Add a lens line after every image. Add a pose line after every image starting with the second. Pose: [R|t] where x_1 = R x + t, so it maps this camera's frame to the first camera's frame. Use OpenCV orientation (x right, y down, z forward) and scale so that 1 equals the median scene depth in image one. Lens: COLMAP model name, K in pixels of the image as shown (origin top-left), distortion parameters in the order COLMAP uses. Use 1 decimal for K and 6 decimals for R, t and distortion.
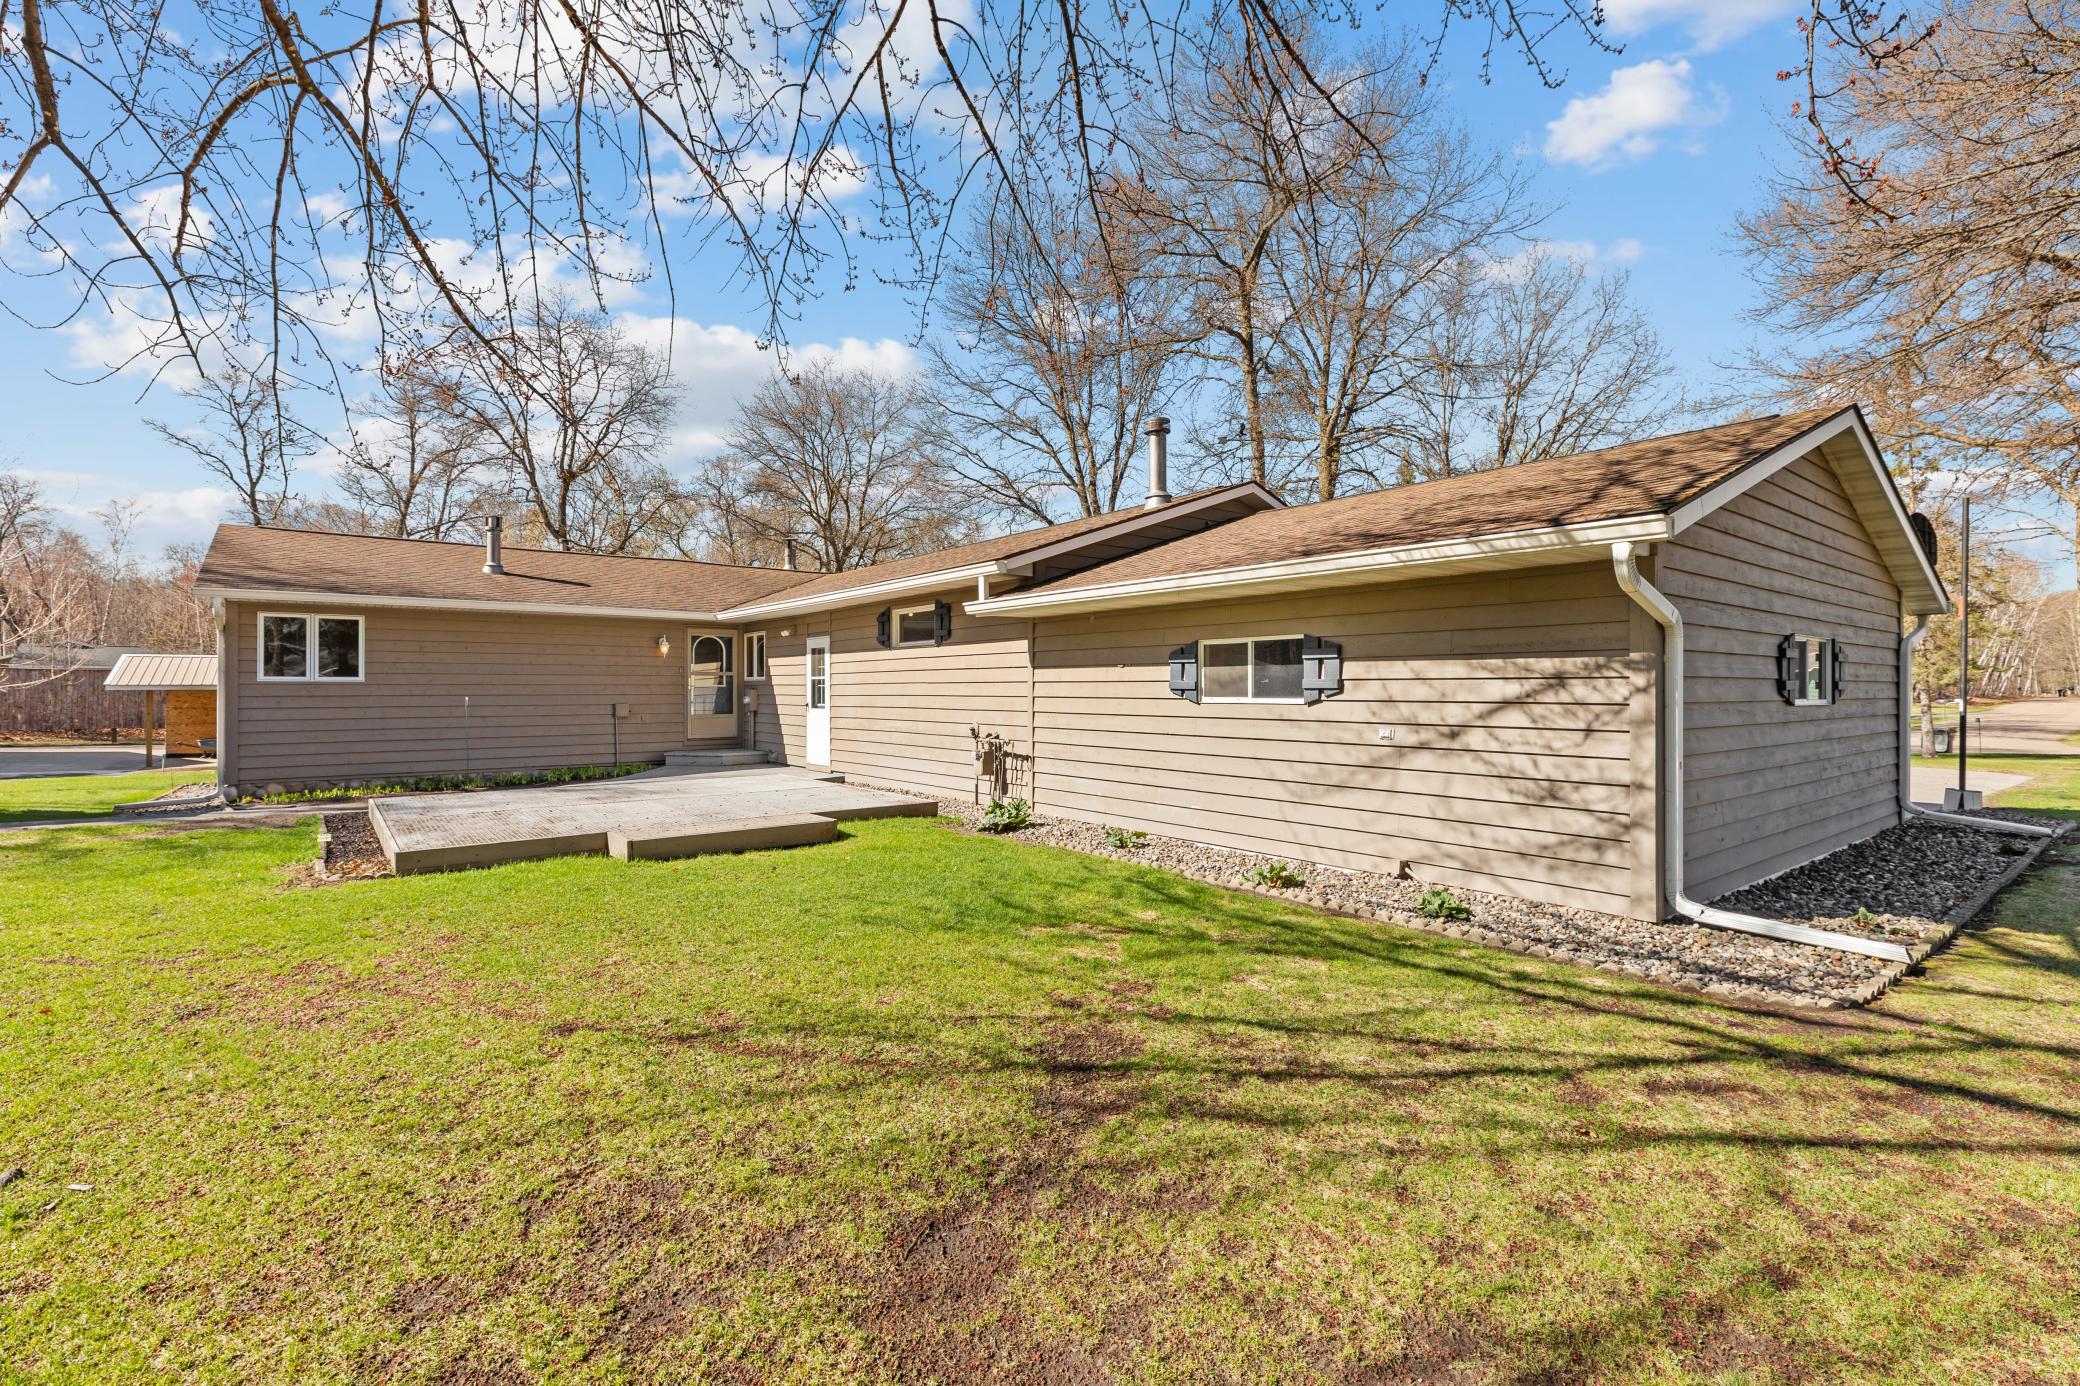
lens RADIAL K [[934.5, 0, 1053.3], [0, 934.5, 691.1], [0, 0, 1]] dist [0.002924, 0.000480]
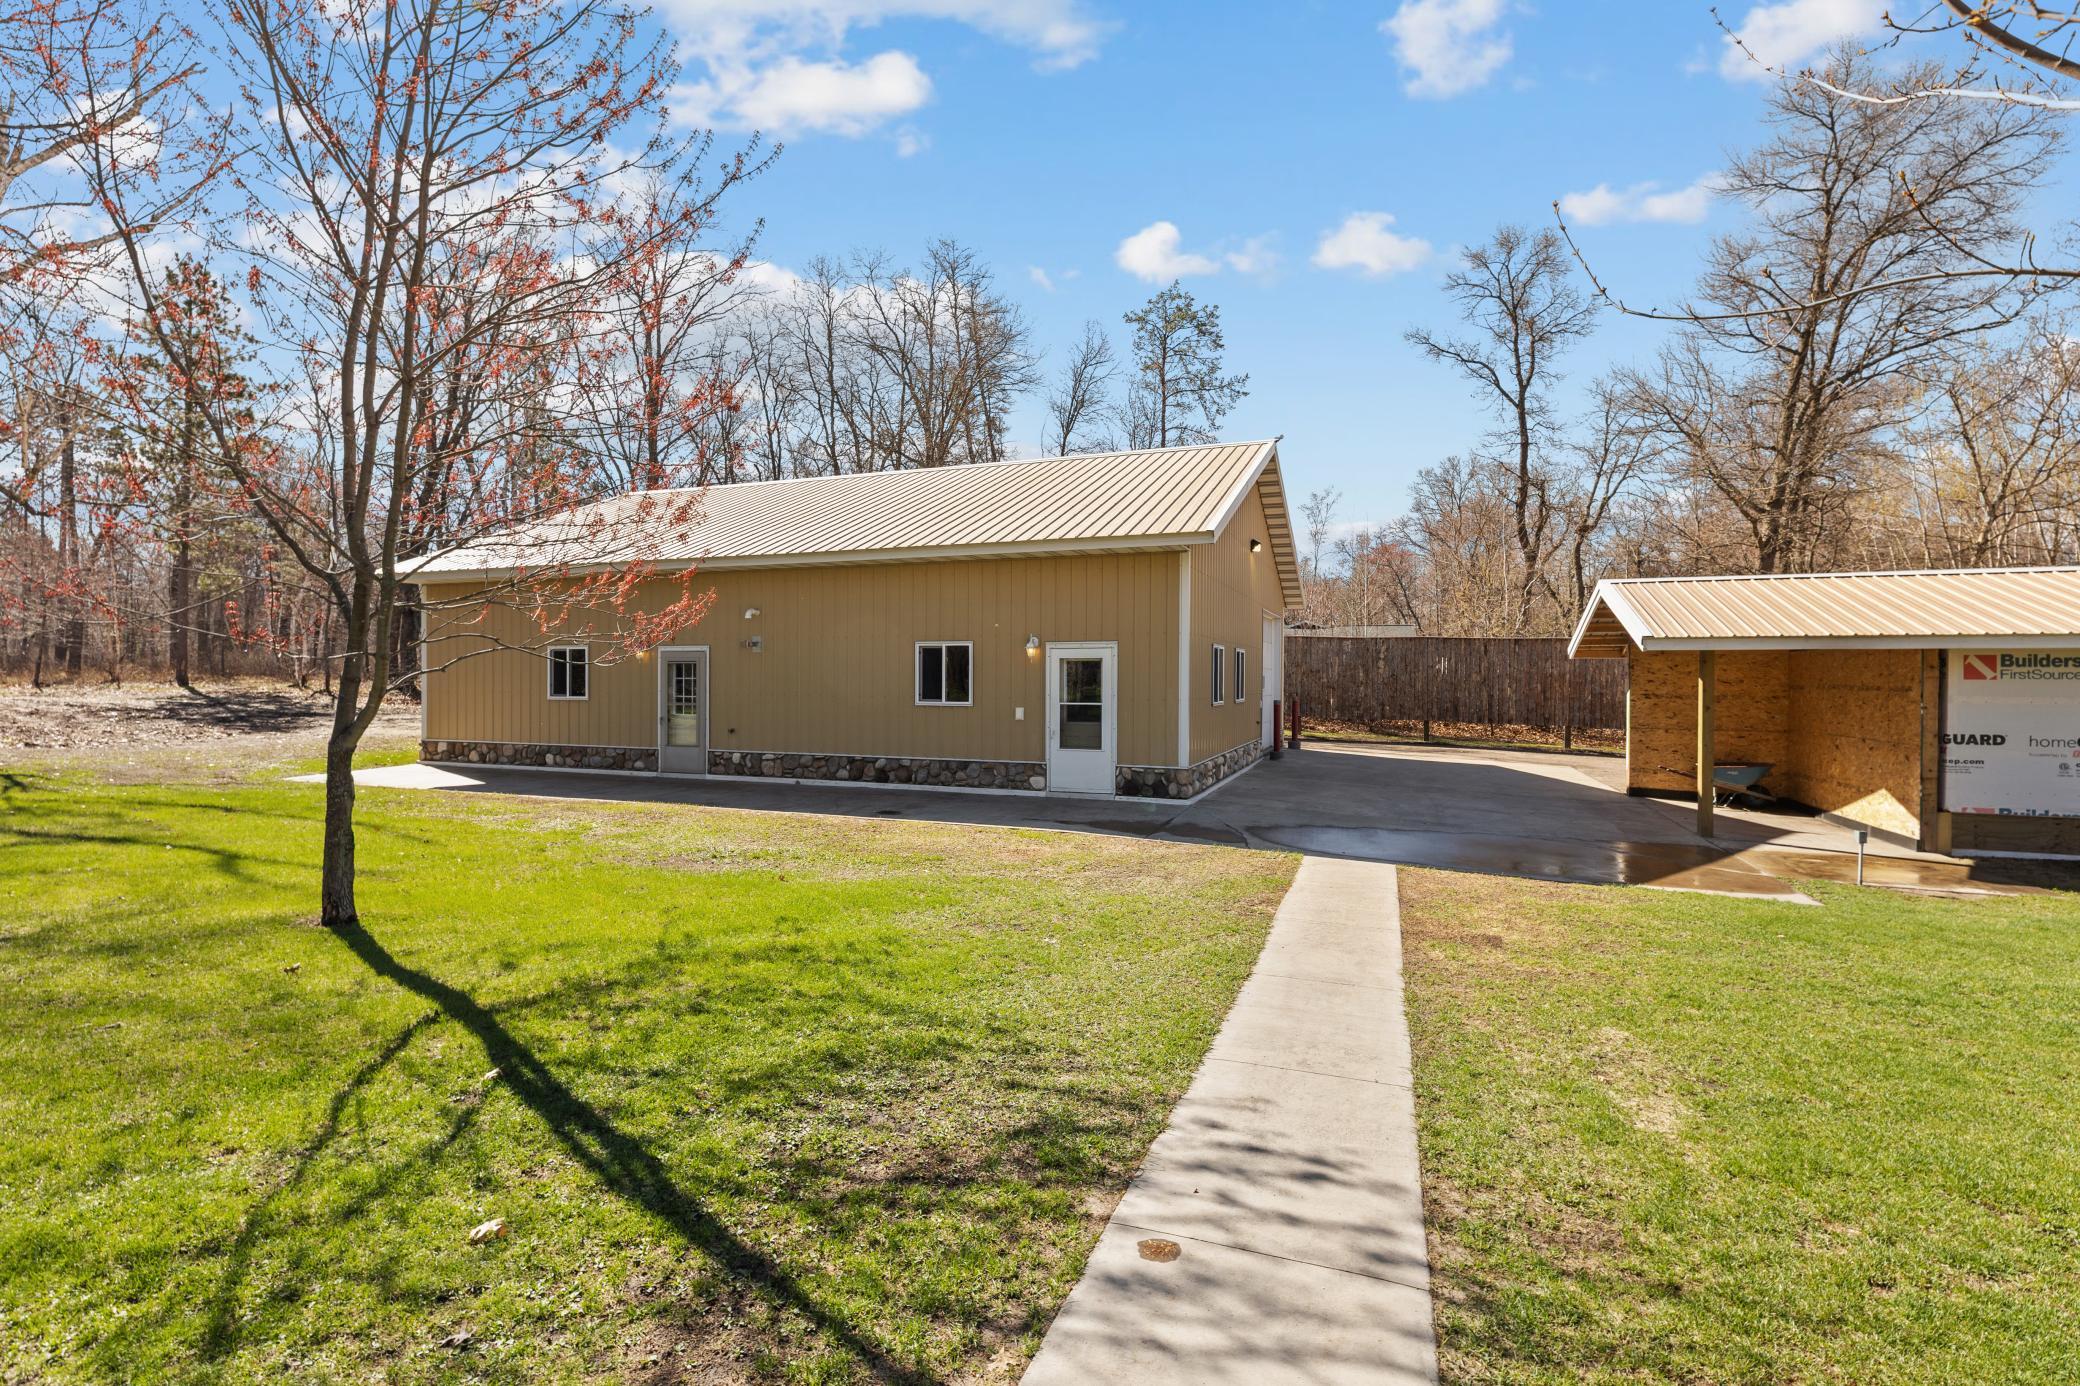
lens RADIAL K [[934.5, 0, 1050.4], [0, 934.5, 695.8], [0, 0, 1]] dist [0.002924, 0.000480]
pose [[0.531445, 0.020918, -0.846834, -2.118951], [-0.005485, 0.999759, 0.021254, 0.033245], [0.847075, -0.006650, 0.531432, 1.474644]]
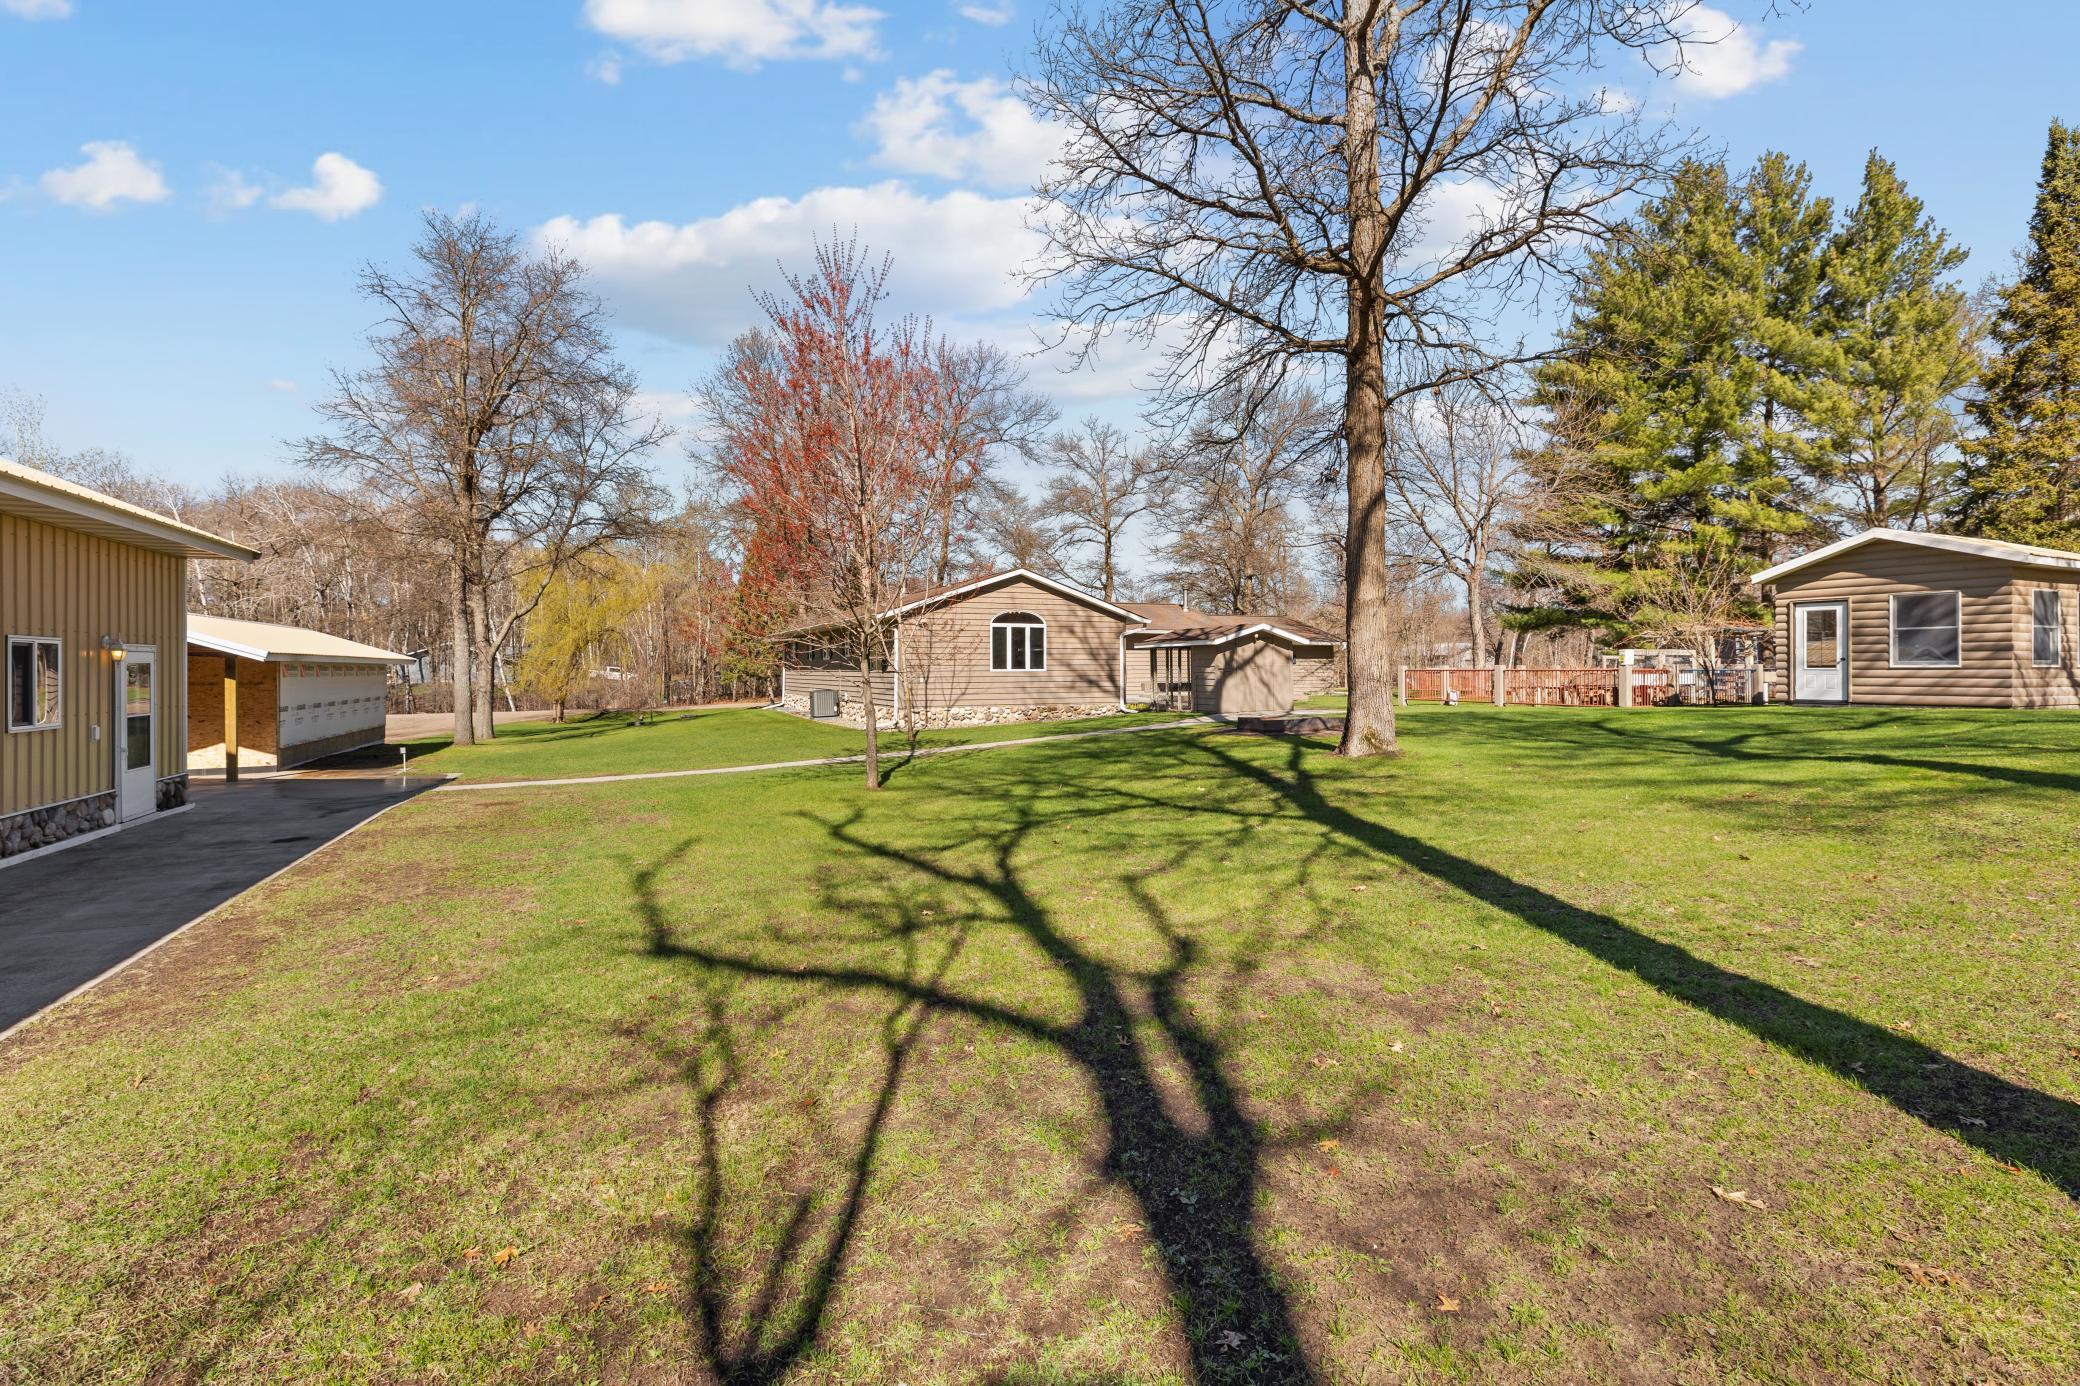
lens RADIAL K [[934.5, 0, 1030.0], [0, 934.5, 670.5], [0, 0, 1]] dist [0.002924, 0.000480]
pose [[0.232075, -0.001191, 0.972697, -4.045314], [0.001321, 0.999999, 0.000909, 0.019329], [-0.972697, 0.001073, 0.232076, 0.900113]]
